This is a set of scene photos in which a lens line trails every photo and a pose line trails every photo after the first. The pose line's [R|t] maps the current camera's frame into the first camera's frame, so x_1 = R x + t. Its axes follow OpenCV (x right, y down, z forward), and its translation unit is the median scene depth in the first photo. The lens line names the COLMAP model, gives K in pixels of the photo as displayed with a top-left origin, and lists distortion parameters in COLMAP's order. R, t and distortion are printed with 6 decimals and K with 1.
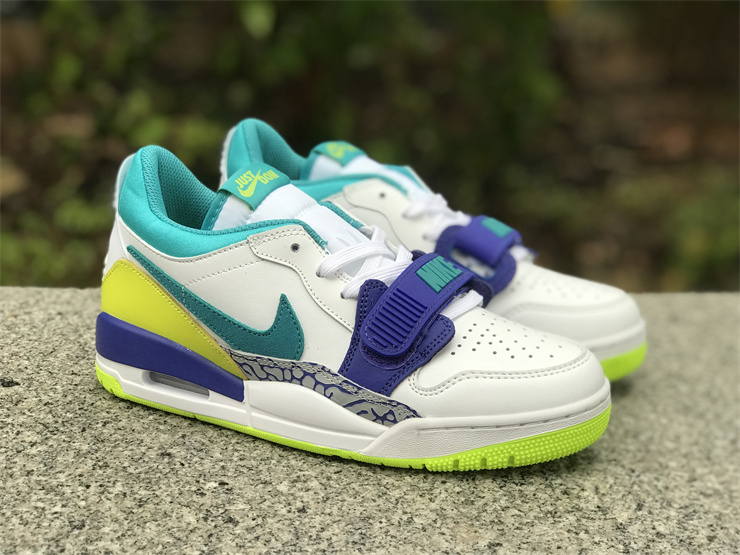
lens RADIAL K [[1220.1, 0, 370.0], [0, 1220.1, 277.5], [0, 0, 1]] dist [0.043103, 0.231271]
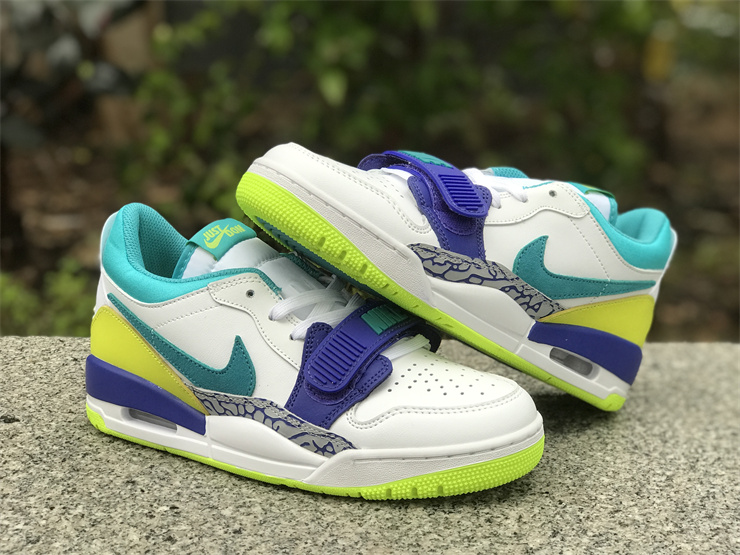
lens RADIAL K [[1220.1, 0, 370.0], [0, 1220.1, 277.5], [0, 0, 1]] dist [0.043103, 0.231271]
pose [[0.994758, -0.005544, -0.102109, 0.160647], [-0.000084, 0.998485, -0.055030, 0.021683], [0.102259, 0.054750, 0.993250, -0.081259]]
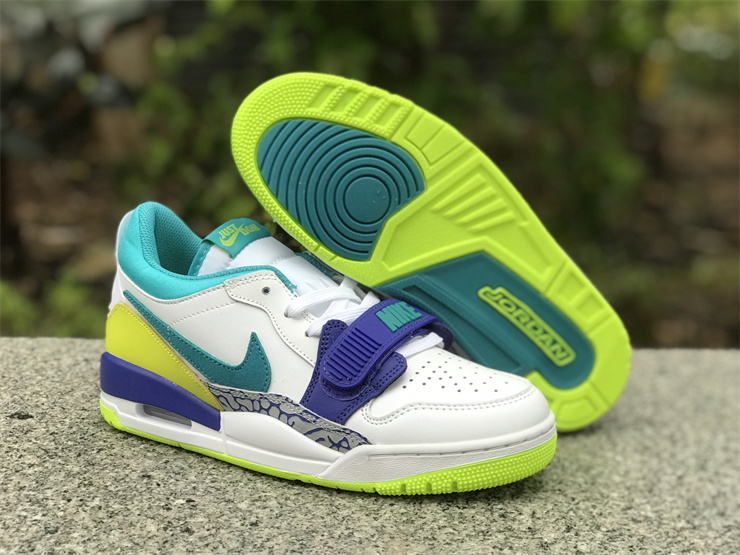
lens RADIAL K [[1220.1, 0, 370.0], [0, 1220.1, 277.5], [0, 0, 1]] dist [0.043103, 0.231271]
pose [[0.995372, 0.001650, -0.096078, 0.141109], [-0.008527, 0.997425, -0.071210, 0.042361], [0.095713, 0.071700, 0.992823, -0.093535]]
